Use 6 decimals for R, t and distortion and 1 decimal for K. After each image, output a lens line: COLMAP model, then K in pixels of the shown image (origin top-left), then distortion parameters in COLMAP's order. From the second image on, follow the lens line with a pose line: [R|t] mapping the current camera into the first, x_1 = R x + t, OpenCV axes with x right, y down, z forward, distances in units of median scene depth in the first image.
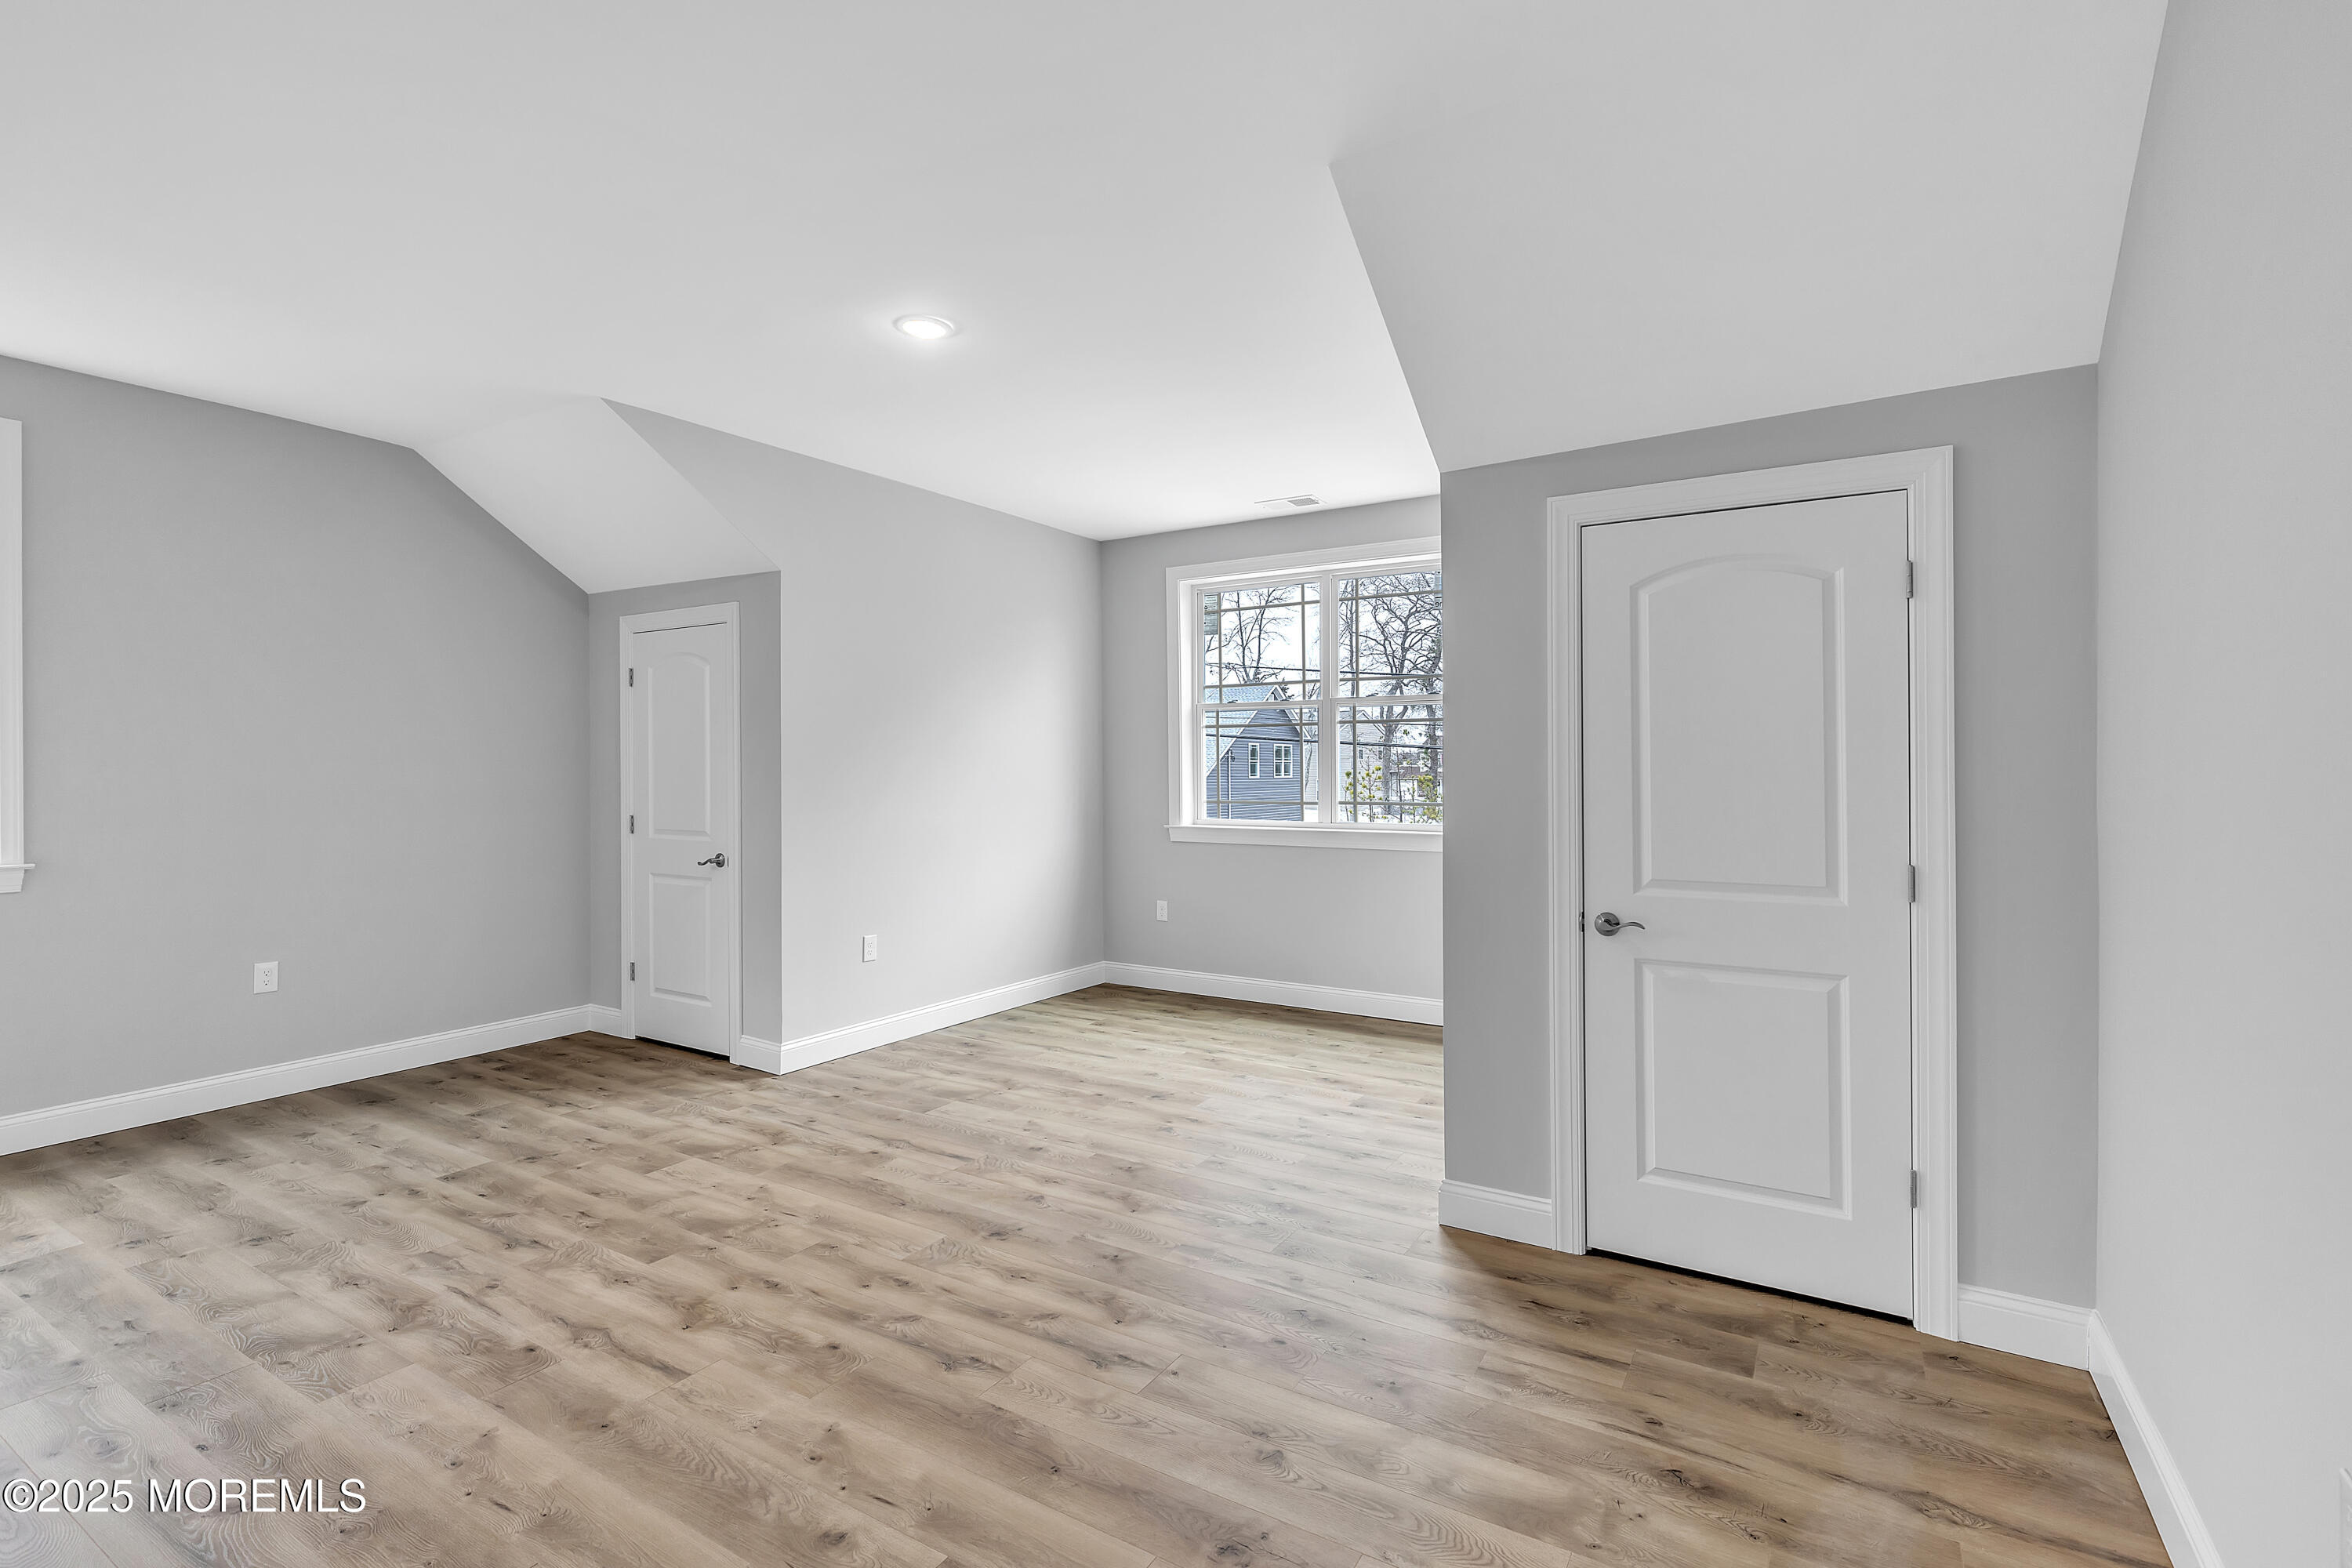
lens RADIAL K [[1070.4, 0, 1173.4], [0, 1070.4, 765.0], [0, 0, 1]] dist [0.005465, -0.000853]
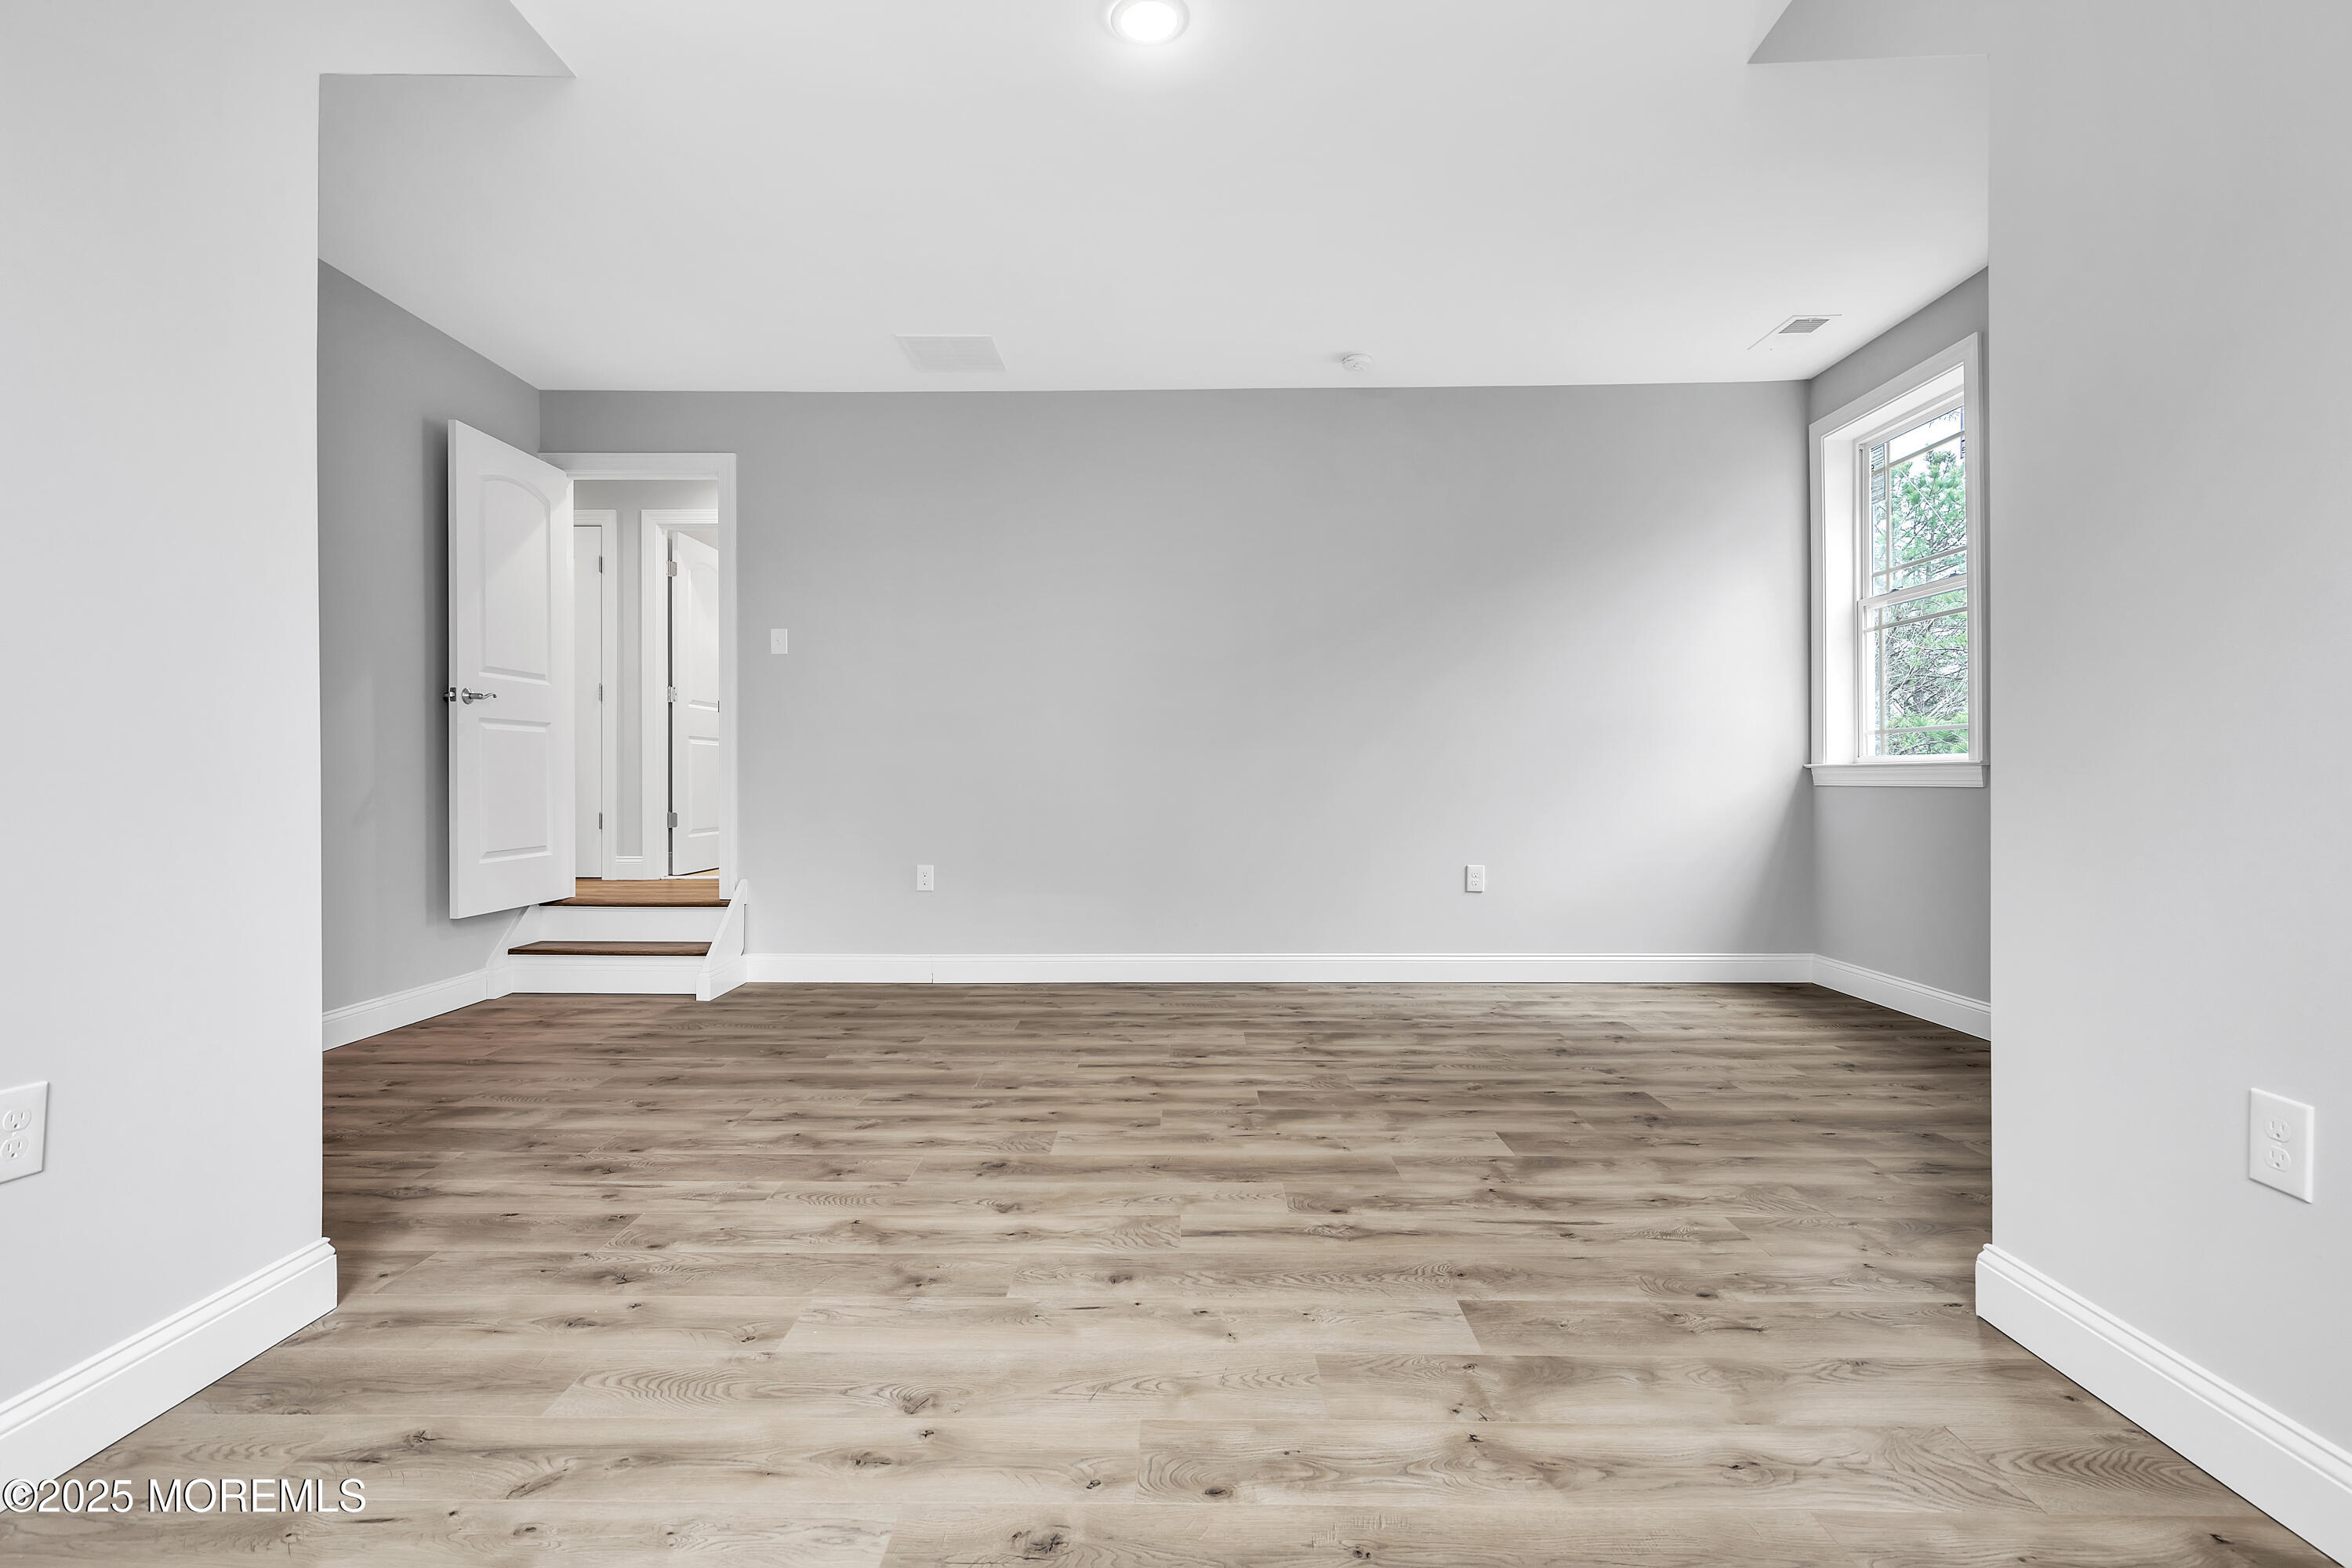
lens RADIAL K [[1070.4, 0, 1167.5], [0, 1070.4, 783.5], [0, 0, 1]] dist [0.005465, -0.000853]
pose [[-0.859531, 0.003659, -0.511070, 0.153907], [0.002171, 0.999991, 0.003509, 0.131227], [0.511078, 0.001907, -0.859532, 1.800163]]
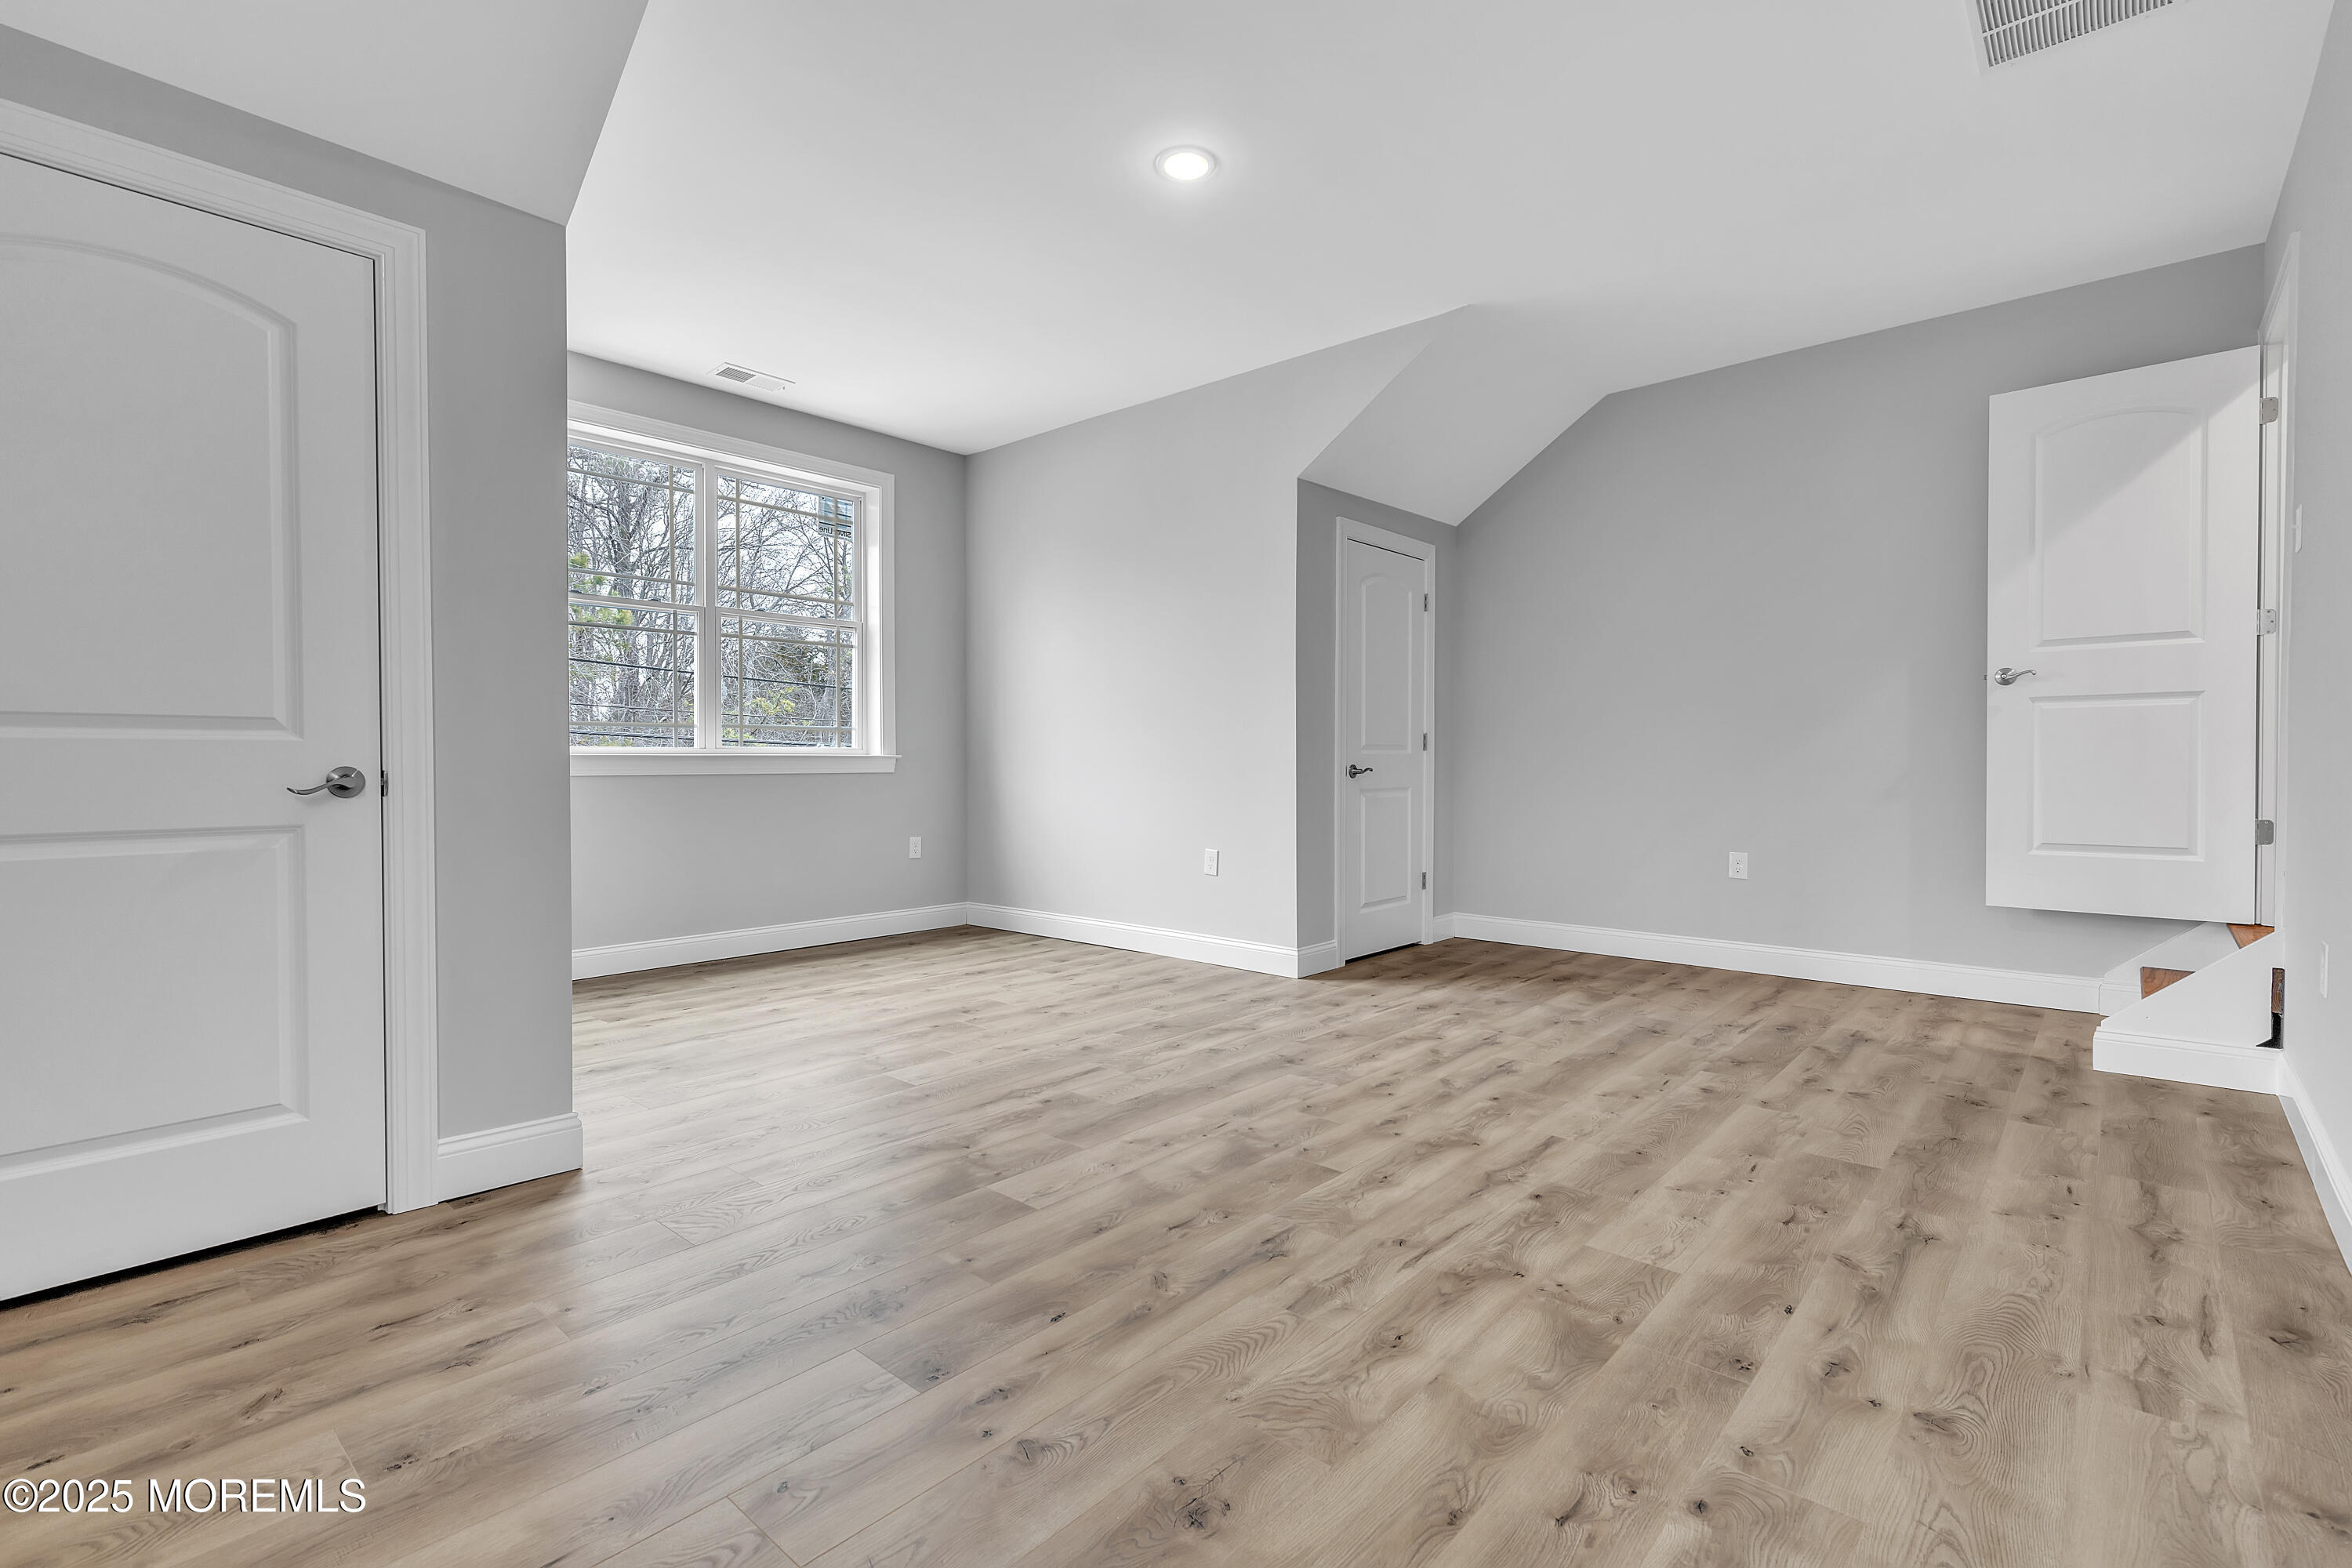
lens RADIAL K [[1070.4, 0, 1169.0], [0, 1070.4, 778.6], [0, 0, 1]] dist [0.005465, -0.000853]
pose [[0.181779, -0.015680, 0.983214, -1.274159], [-0.001435, 0.999868, 0.016211, 0.126879], [-0.983338, -0.004357, 0.181733, 0.922757]]
